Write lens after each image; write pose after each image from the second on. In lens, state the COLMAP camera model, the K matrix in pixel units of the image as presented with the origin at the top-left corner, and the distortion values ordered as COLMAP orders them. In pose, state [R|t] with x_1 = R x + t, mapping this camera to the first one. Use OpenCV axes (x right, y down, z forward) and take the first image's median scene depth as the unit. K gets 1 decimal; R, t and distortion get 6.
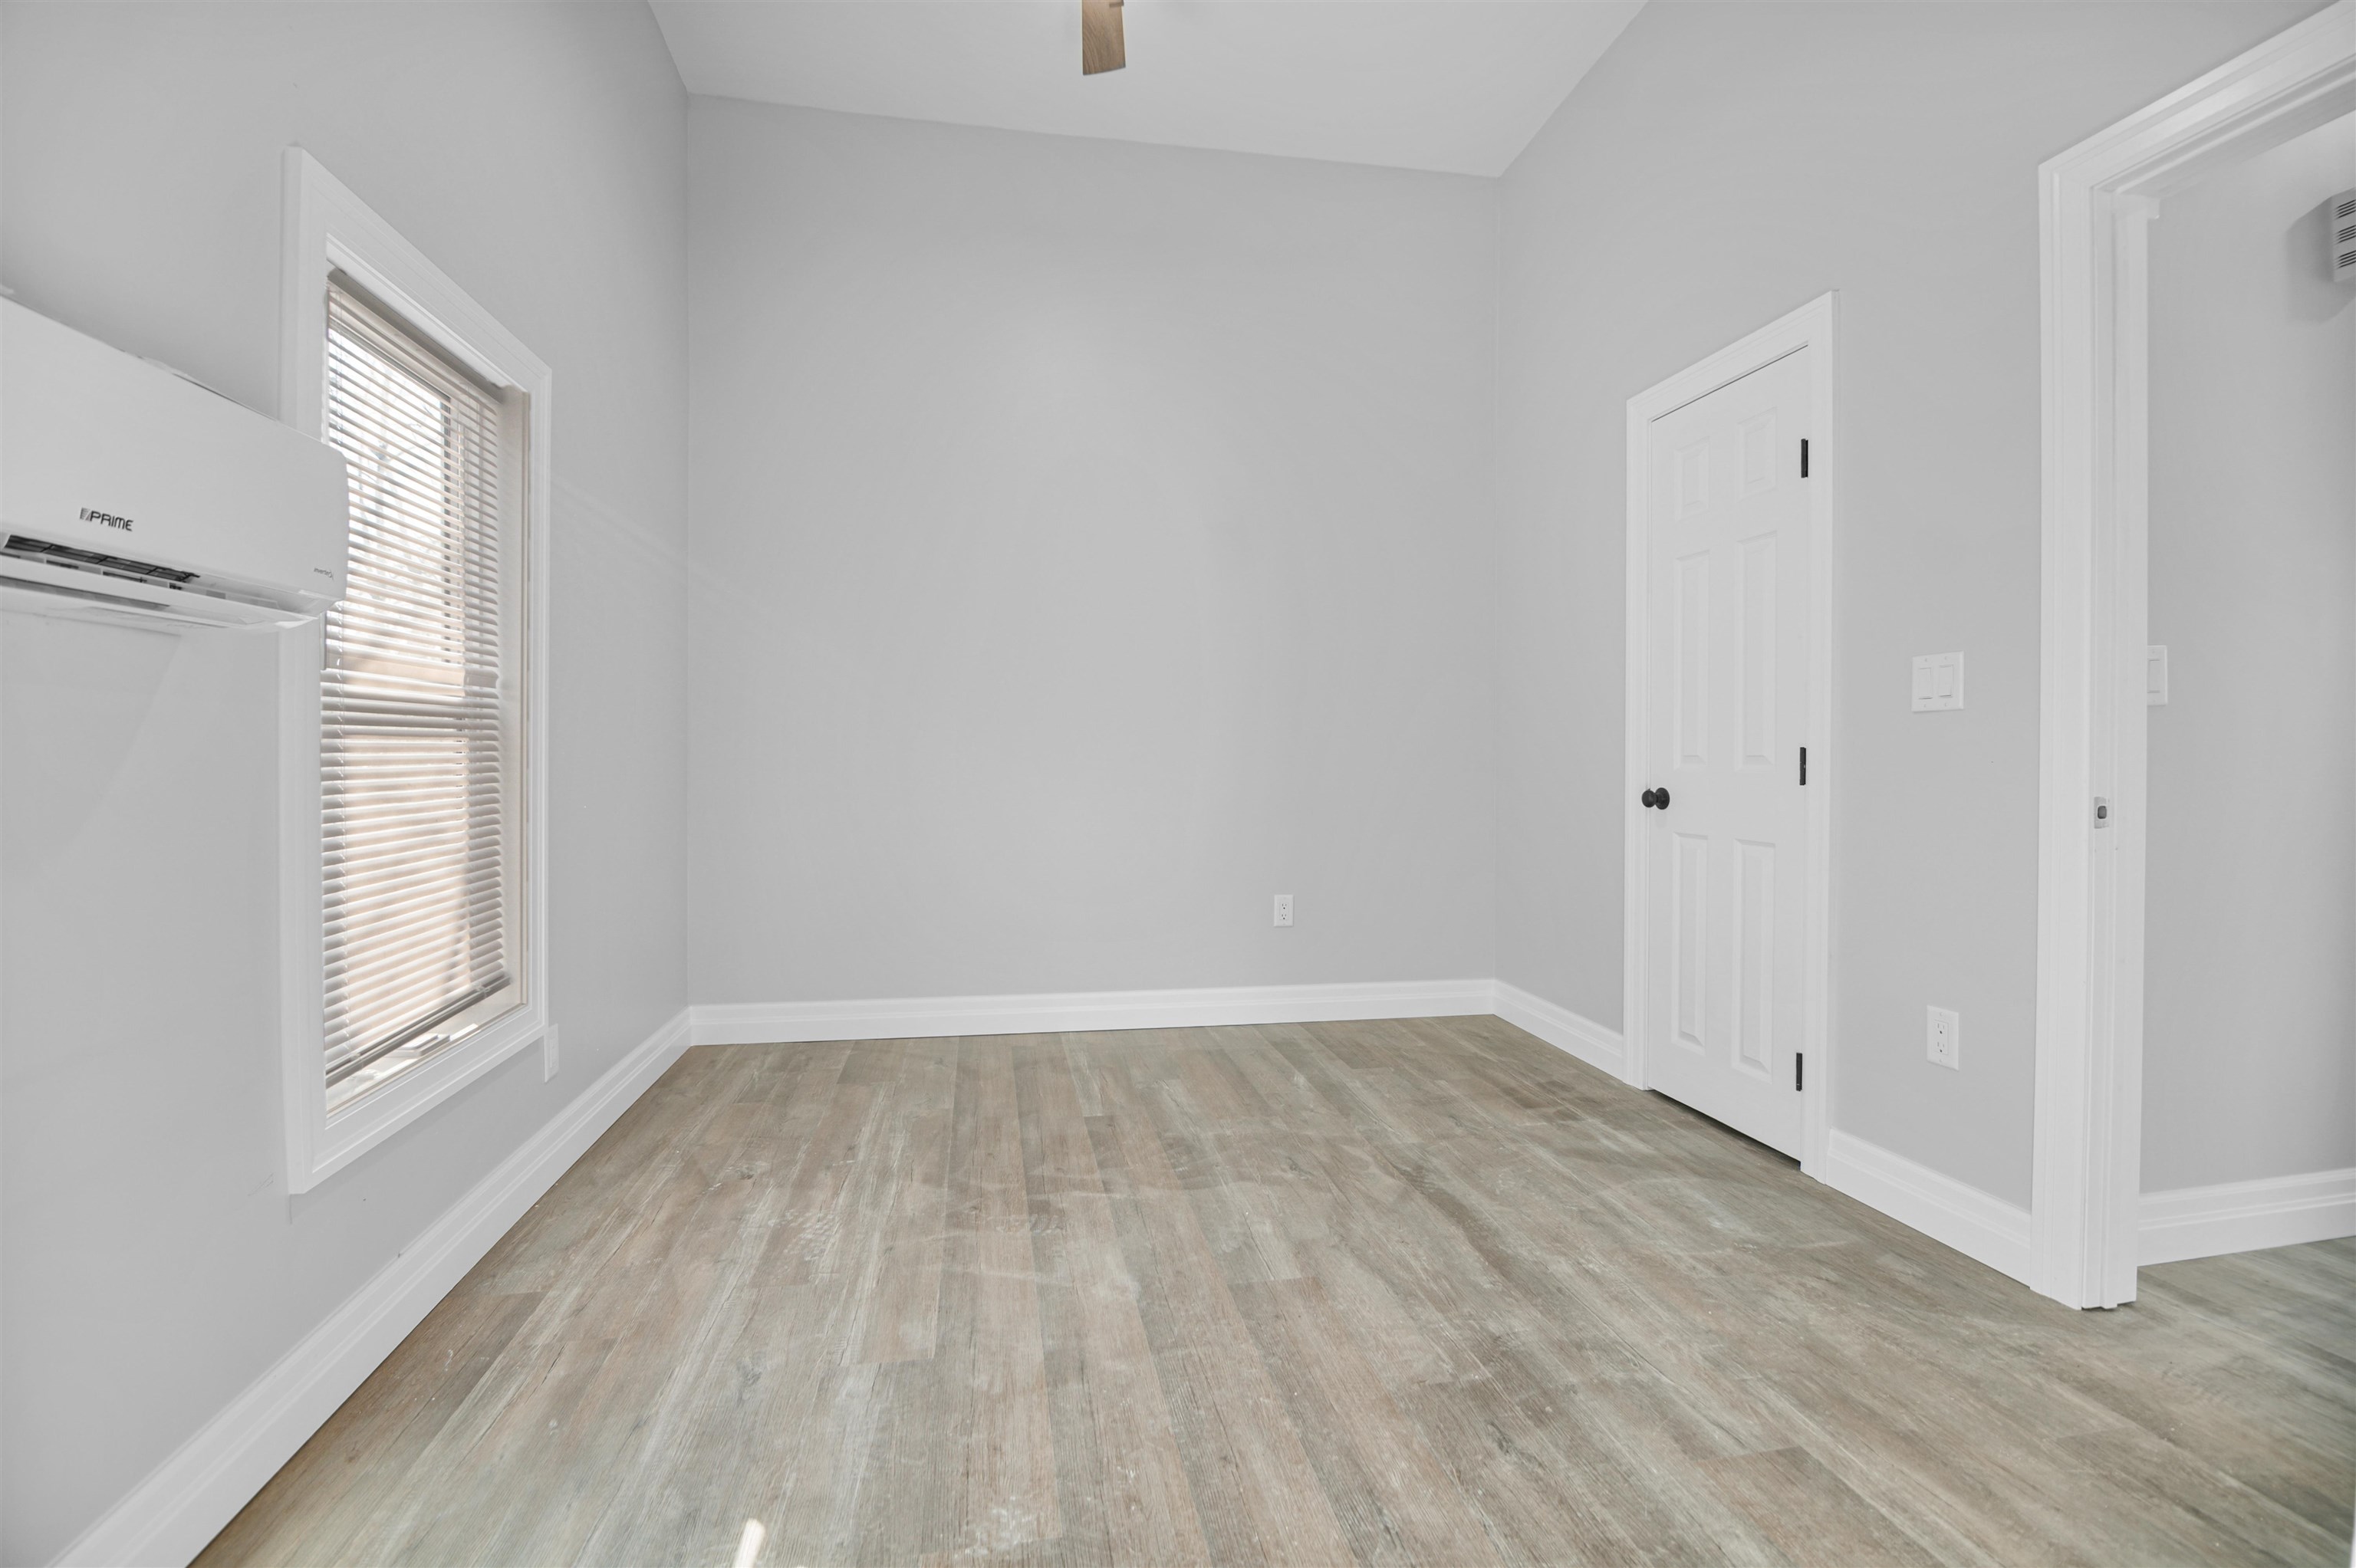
lens RADIAL K [[1062.6, 0, 1165.4], [0, 1062.6, 758.3], [0, 0, 1]] dist [-0.000300, -0.013520]
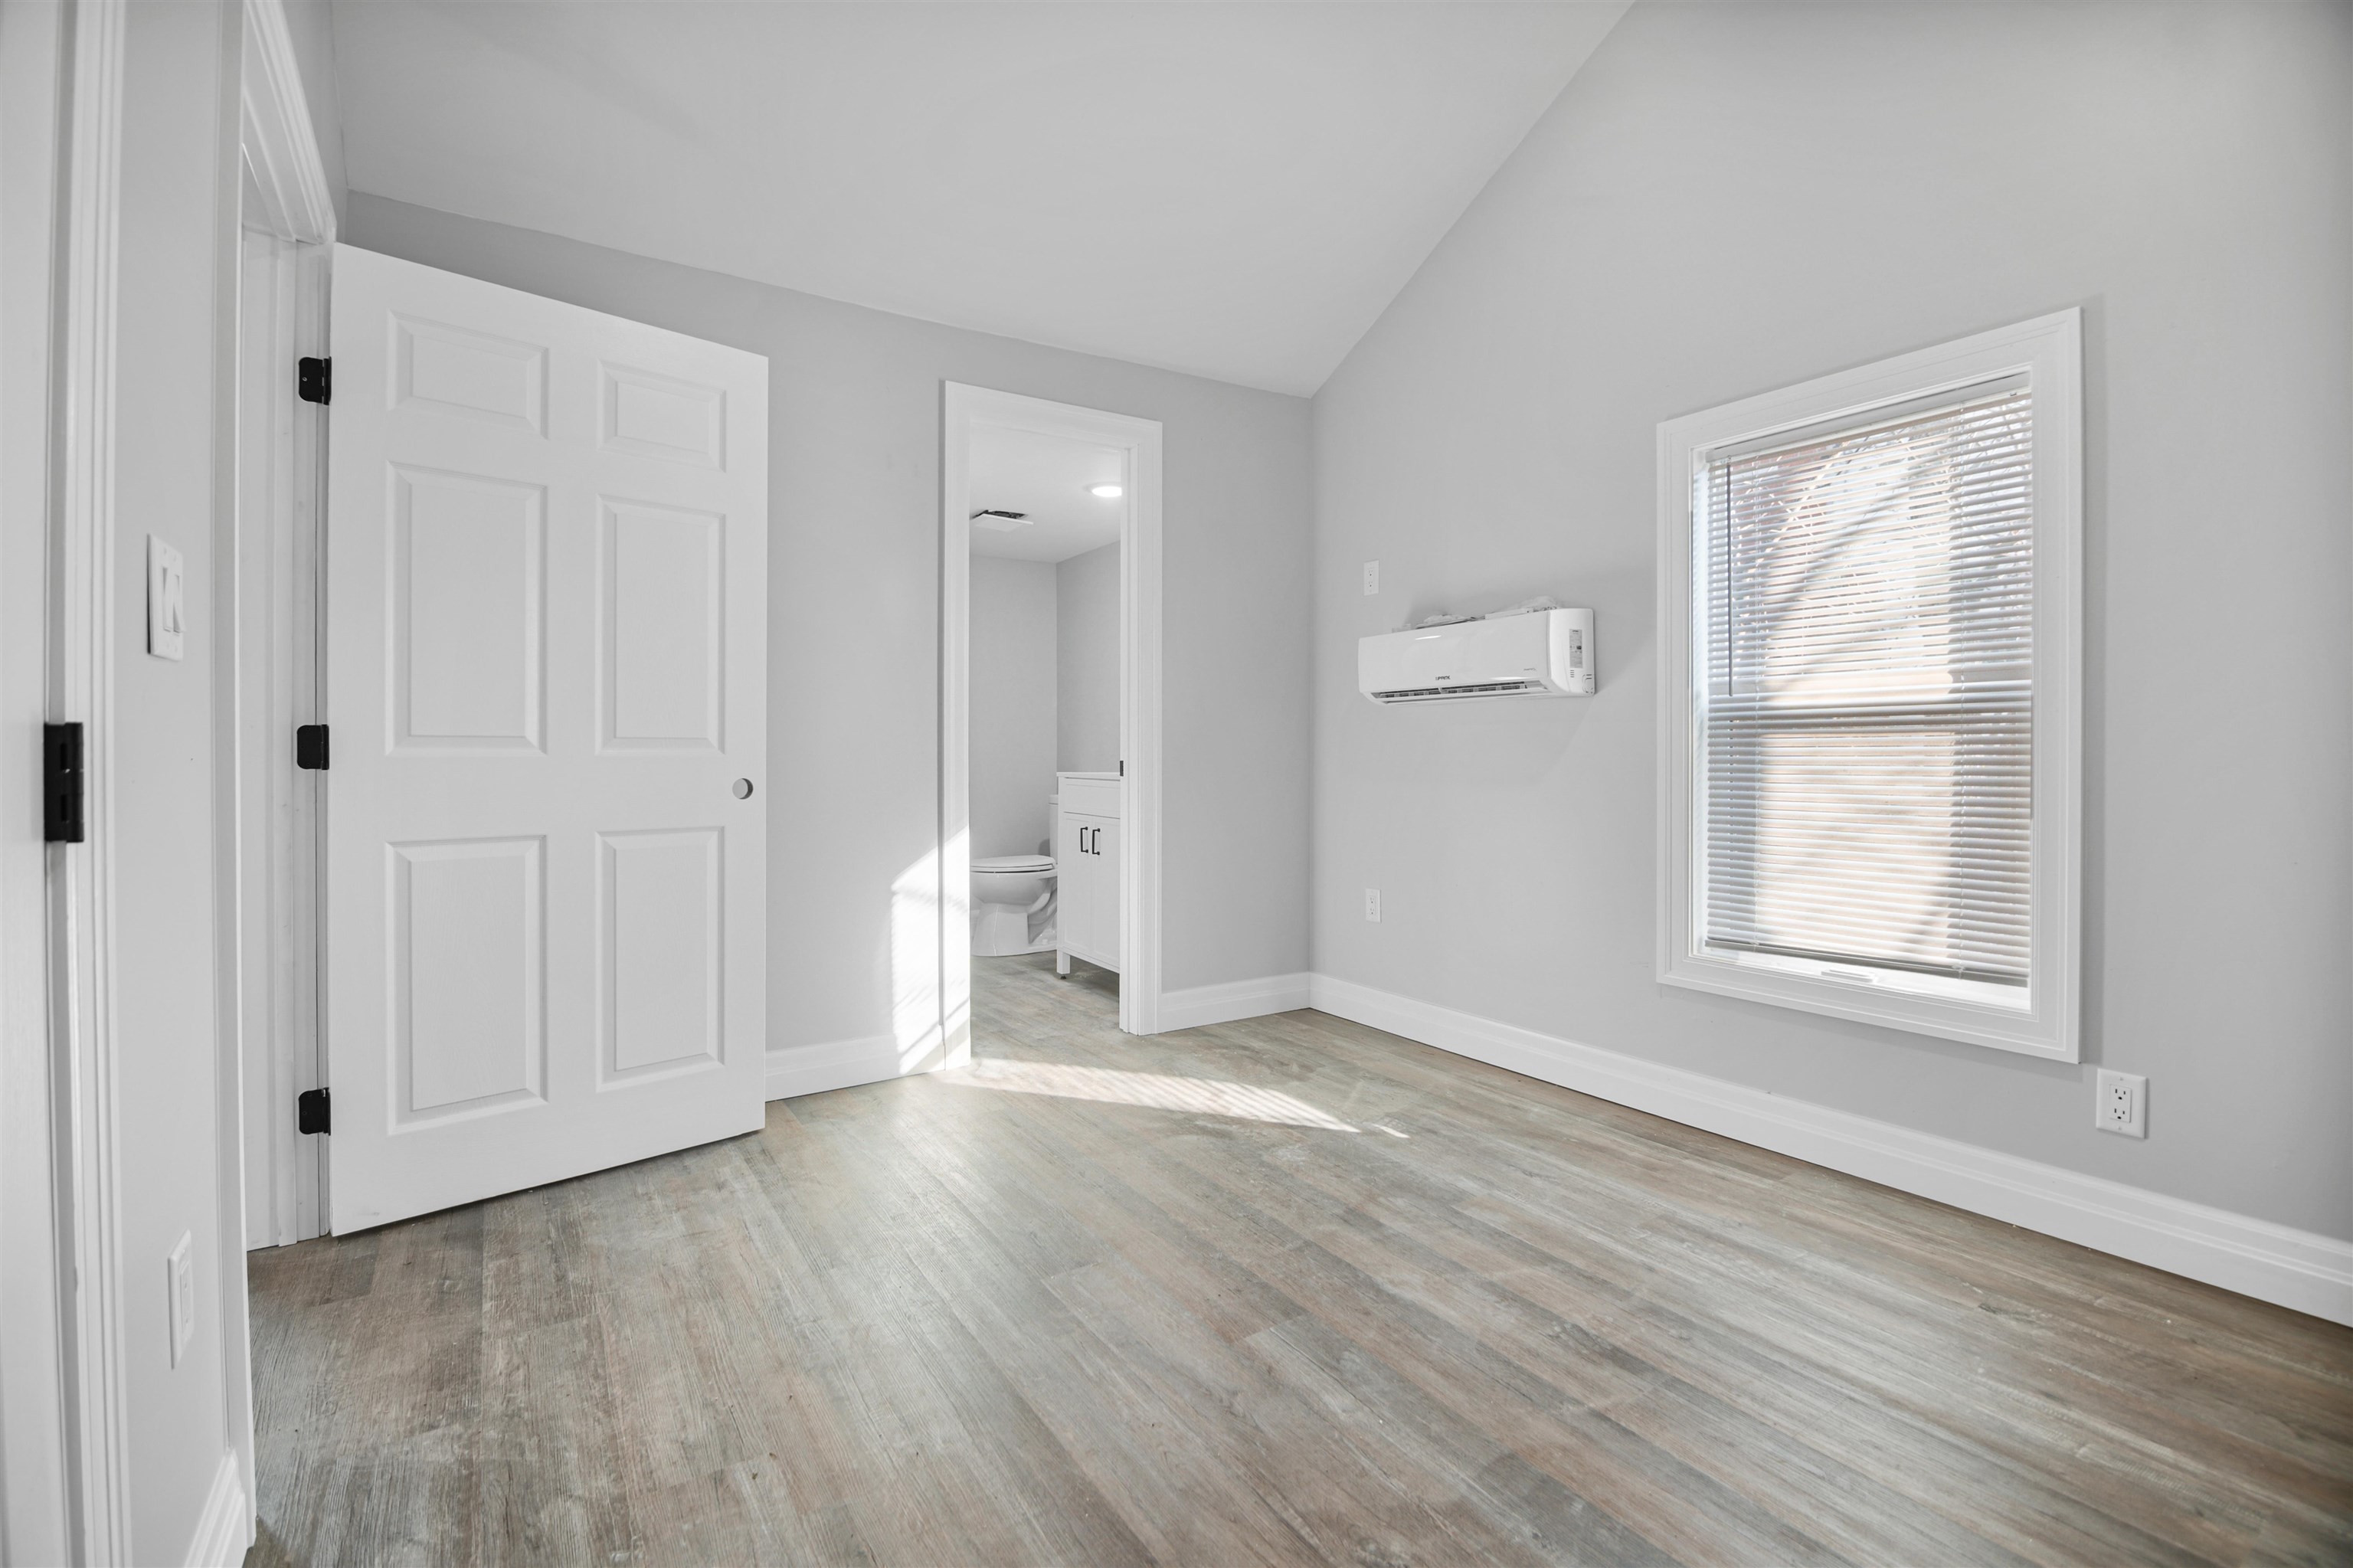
lens RADIAL K [[1061.4, 0, 1163.9], [0, 1061.4, 758.4], [0, 0, 1]] dist [-0.000300, -0.013520]
pose [[-0.924272, 0.003262, -0.381720, 0.539251], [-0.001470, 0.999926, 0.012103, -0.004885], [0.381731, 0.011748, -0.924199, 1.830691]]
